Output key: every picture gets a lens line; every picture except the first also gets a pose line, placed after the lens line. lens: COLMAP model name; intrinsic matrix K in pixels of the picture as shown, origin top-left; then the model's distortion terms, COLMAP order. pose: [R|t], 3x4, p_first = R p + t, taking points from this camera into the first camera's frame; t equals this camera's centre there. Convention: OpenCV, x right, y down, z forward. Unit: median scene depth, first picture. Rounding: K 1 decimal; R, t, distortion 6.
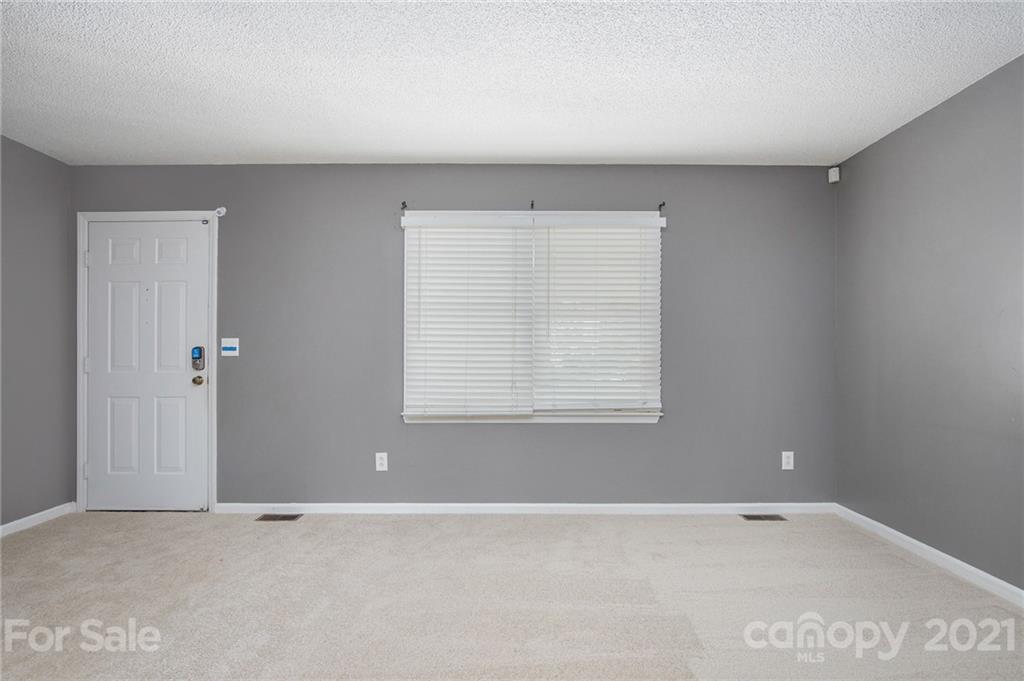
lens RADIAL K [[489.9, 0, 514.1], [0, 489.9, 352.6], [0, 0, 1]] dist [0.020722, 0.000142]
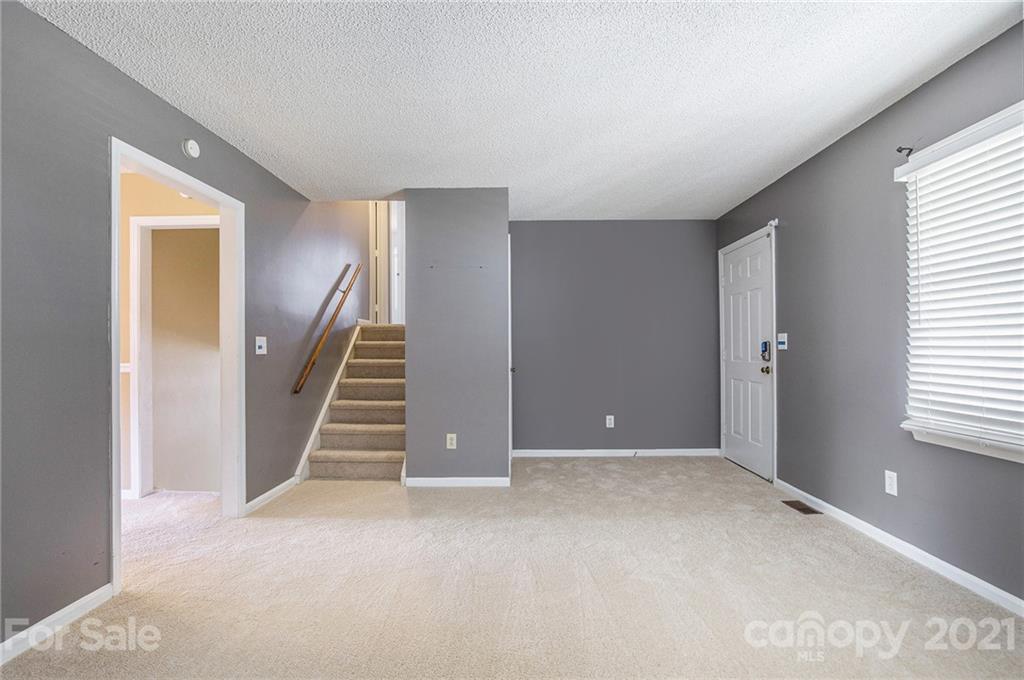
lens RADIAL K [[474.1, 0, 511.3], [0, 474.1, 347.7], [0, 0, 1]] dist [-0.040494, -0.000151]
pose [[-0.006905, -0.000566, -0.999976, 0.484411], [0.006558, 0.999978, -0.000611, -0.000630], [0.999955, -0.006562, -0.006901, 0.396818]]
